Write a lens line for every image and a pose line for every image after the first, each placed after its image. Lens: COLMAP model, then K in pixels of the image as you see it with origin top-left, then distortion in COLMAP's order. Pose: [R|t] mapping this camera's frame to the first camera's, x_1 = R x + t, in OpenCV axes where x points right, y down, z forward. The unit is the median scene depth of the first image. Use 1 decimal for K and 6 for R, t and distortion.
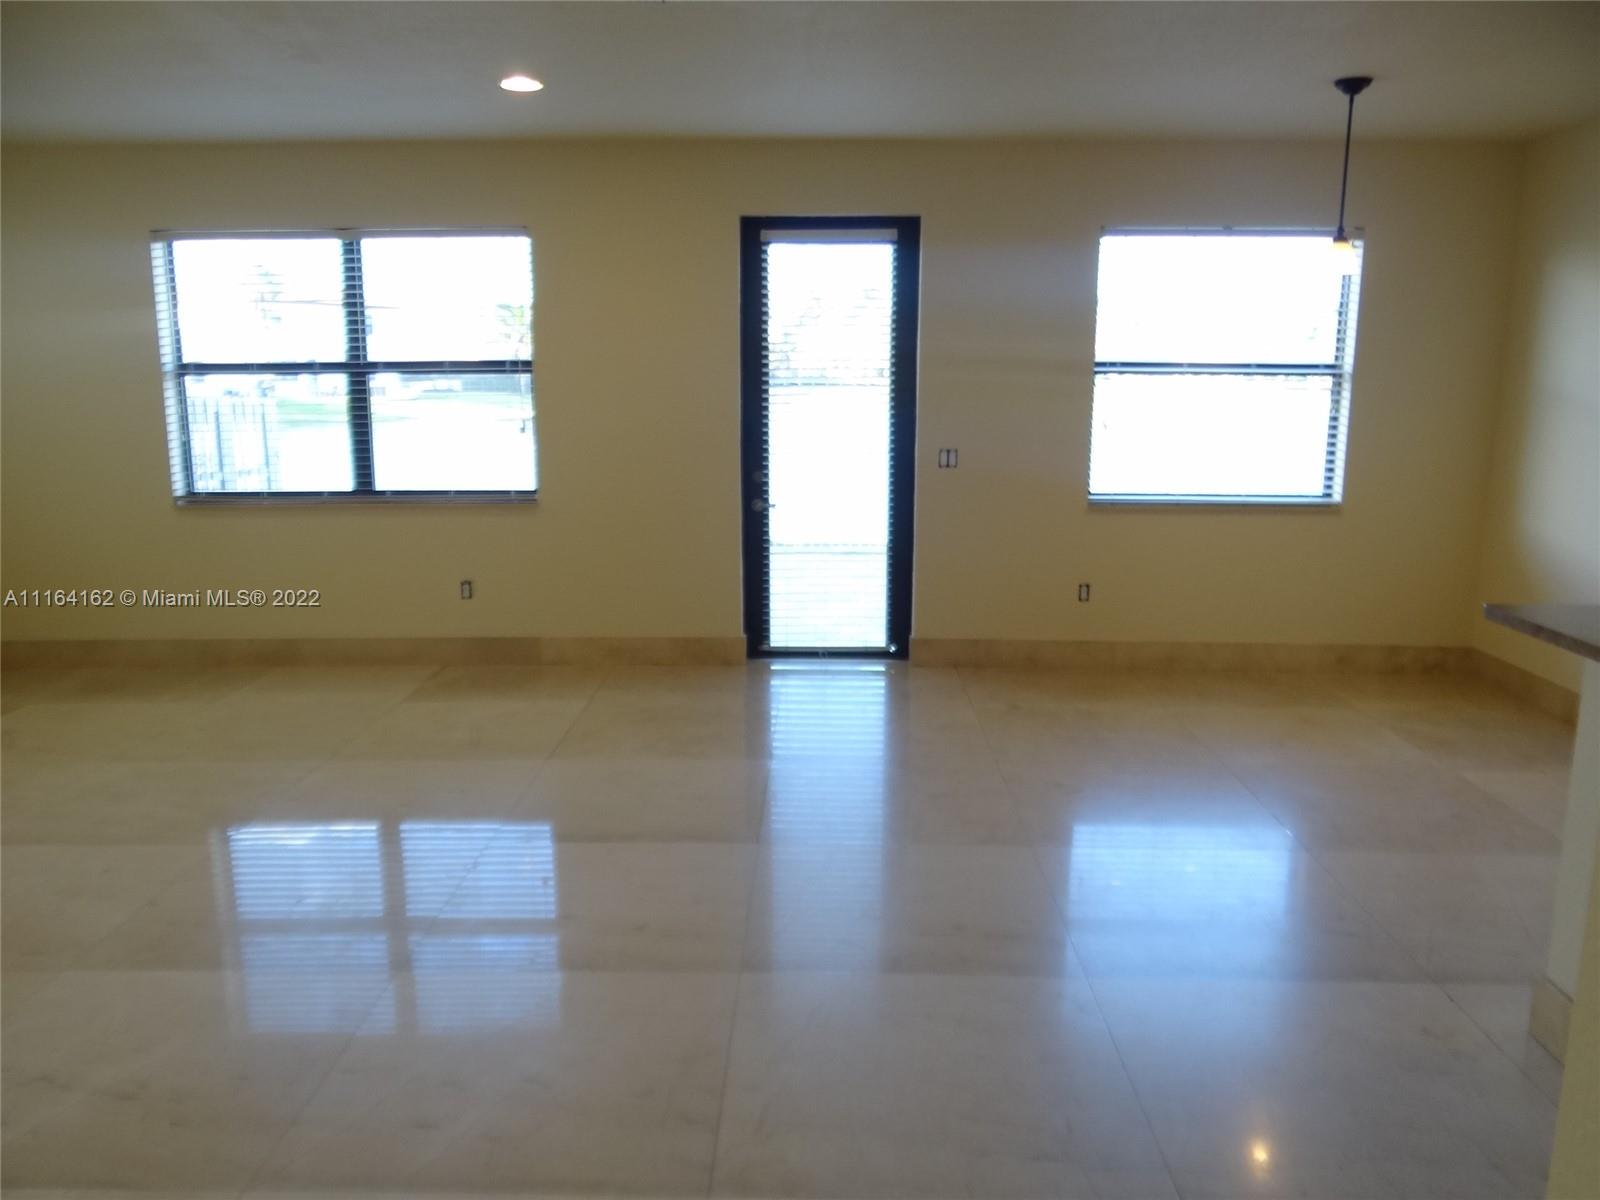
lens RADIAL K [[1266.8, 0, 815.5], [0, 1266.8, 602.4], [0, 0, 1]] dist [0.009813, 0.006106]
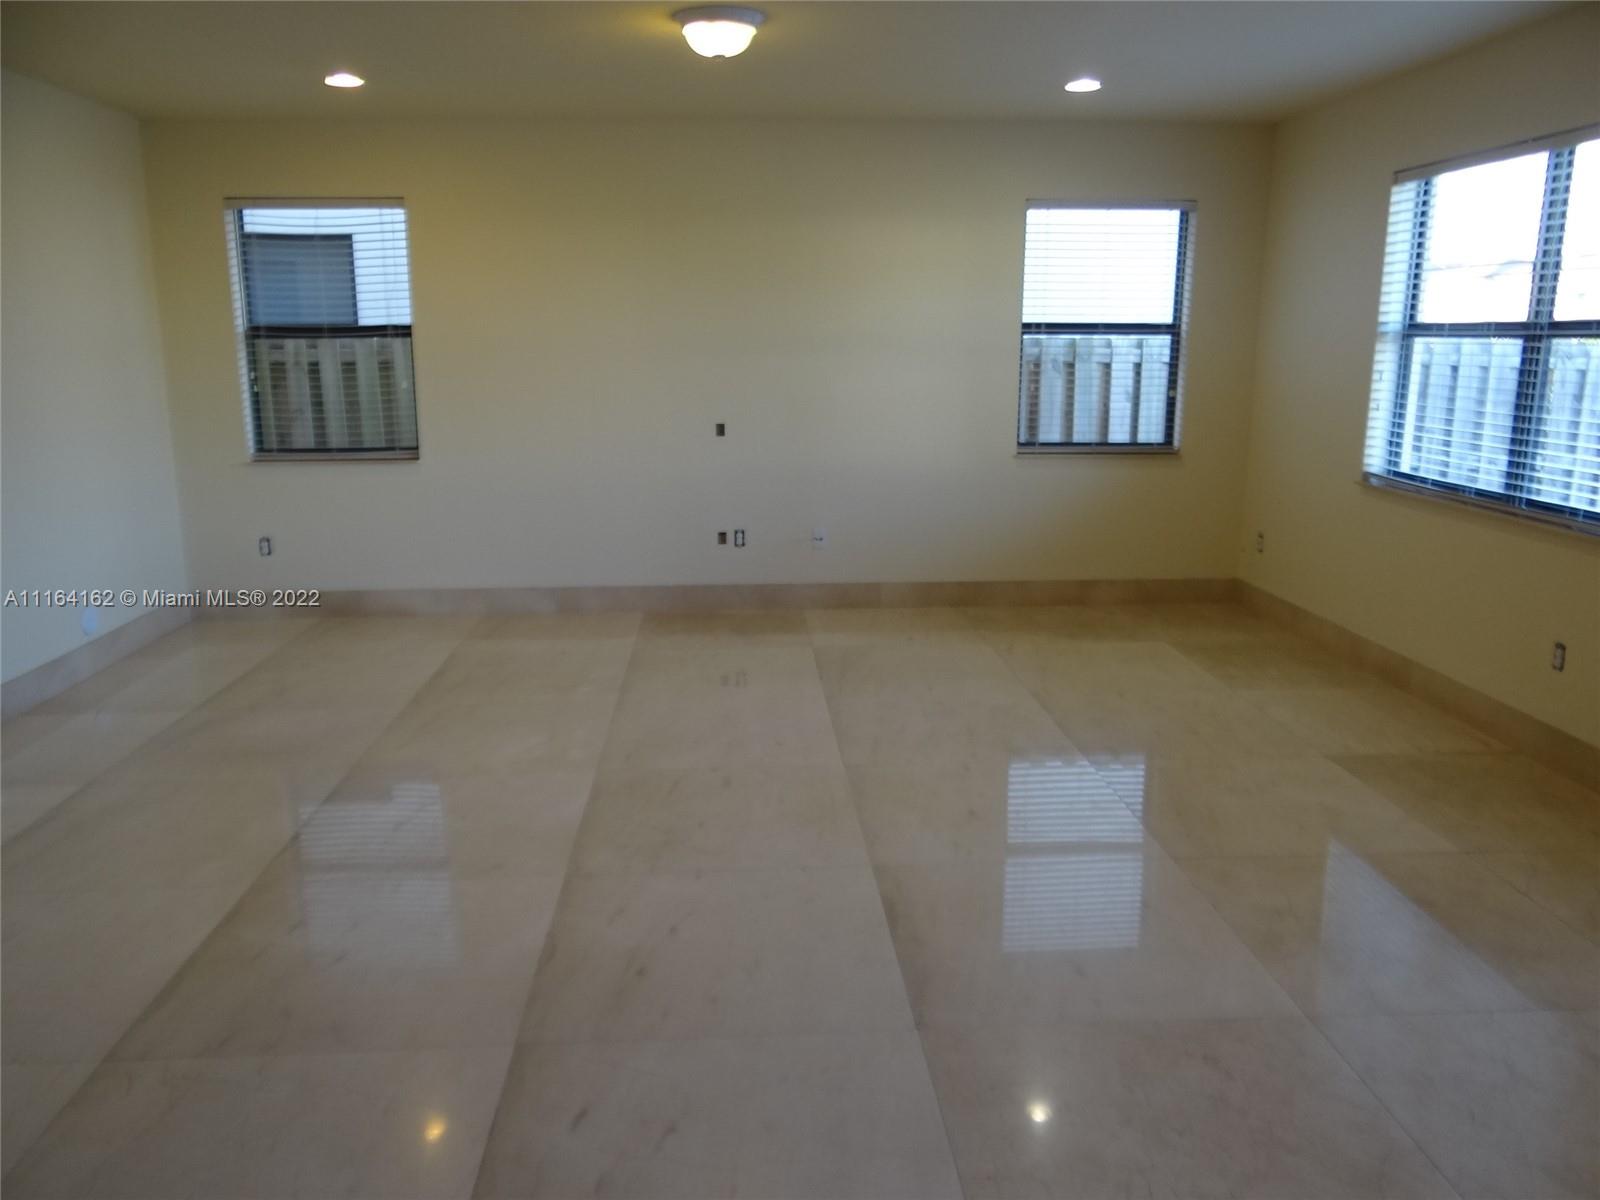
lens RADIAL K [[1266.8, 0, 815.5], [0, 1266.8, 602.4], [0, 0, 1]] dist [0.009813, 0.006106]
pose [[0.056068, 0.219239, -0.974059, 0.371295], [-0.184683, 0.961035, 0.205677, -0.107324], [0.981197, 0.168361, 0.094373, 0.548227]]
